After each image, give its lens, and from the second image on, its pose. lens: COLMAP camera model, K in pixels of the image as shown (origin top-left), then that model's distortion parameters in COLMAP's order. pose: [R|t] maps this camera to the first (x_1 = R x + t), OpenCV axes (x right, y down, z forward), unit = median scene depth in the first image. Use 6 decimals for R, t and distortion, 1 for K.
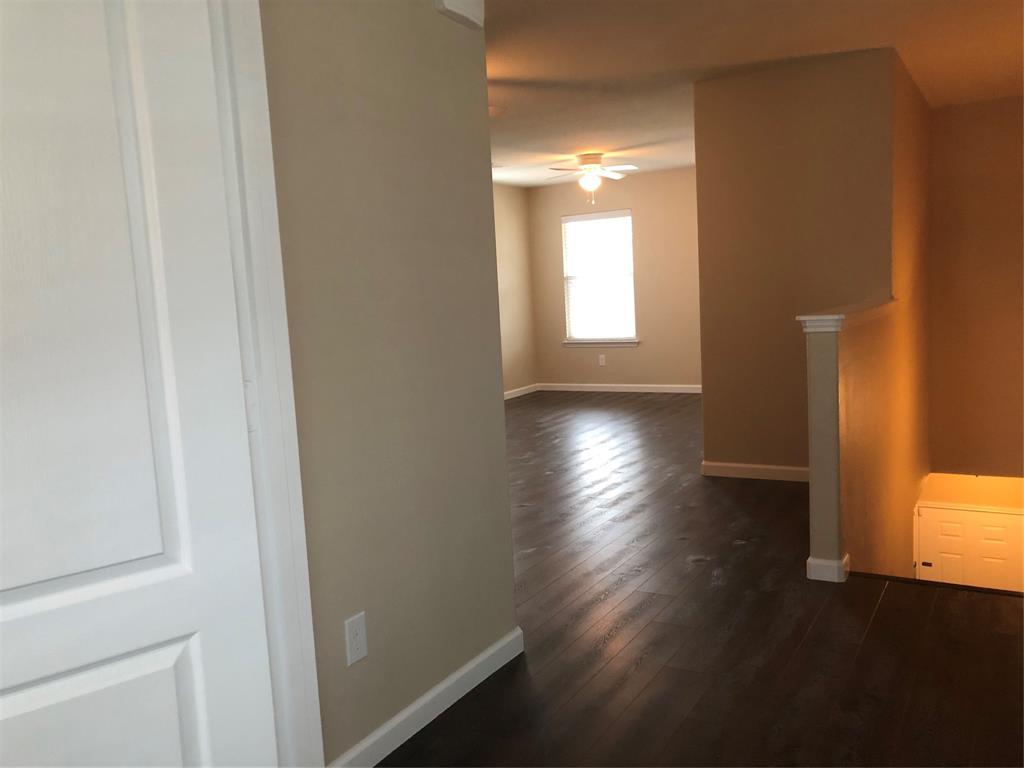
lens RADIAL K [[845.4, 0, 507.2], [0, 845.4, 391.0], [0, 0, 1]] dist [0.081808, -0.186820]
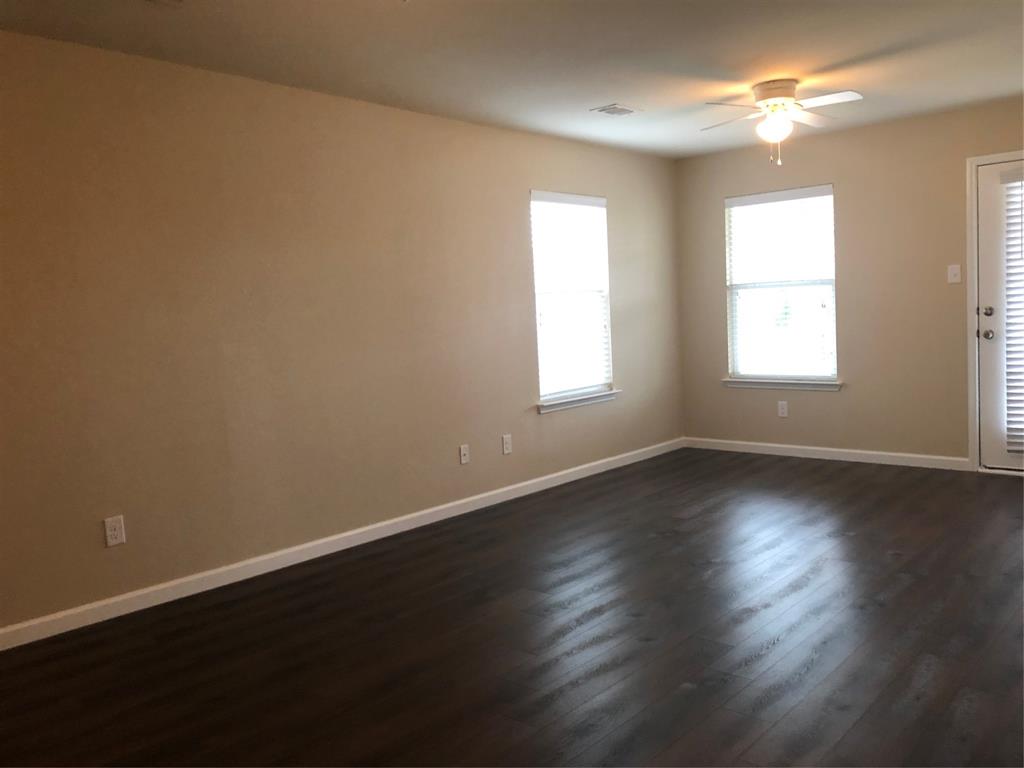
lens RADIAL K [[851.2, 0, 510.4], [0, 851.2, 365.9], [0, 0, 1]] dist [0.059150, -0.001284]
pose [[0.983632, 0.024004, -0.178582, 0.021057], [-0.031692, 0.998684, -0.040321, -0.037782], [0.177379, 0.045321, 0.983099, 0.305447]]
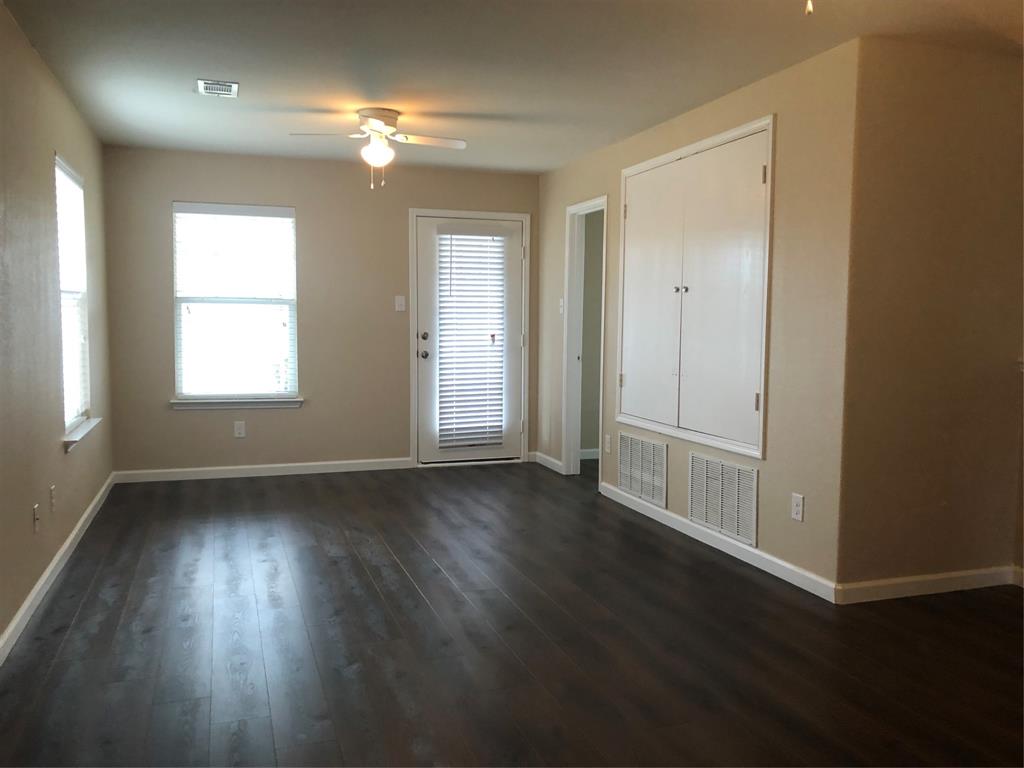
lens RADIAL K [[845.4, 0, 507.2], [0, 845.4, 391.0], [0, 0, 1]] dist [0.081808, -0.186820]
pose [[0.648947, -0.002578, 0.760829, -0.263491], [0.042926, 0.998525, -0.033231, -0.036503], [-0.759622, 0.054225, 0.648101, 0.432687]]
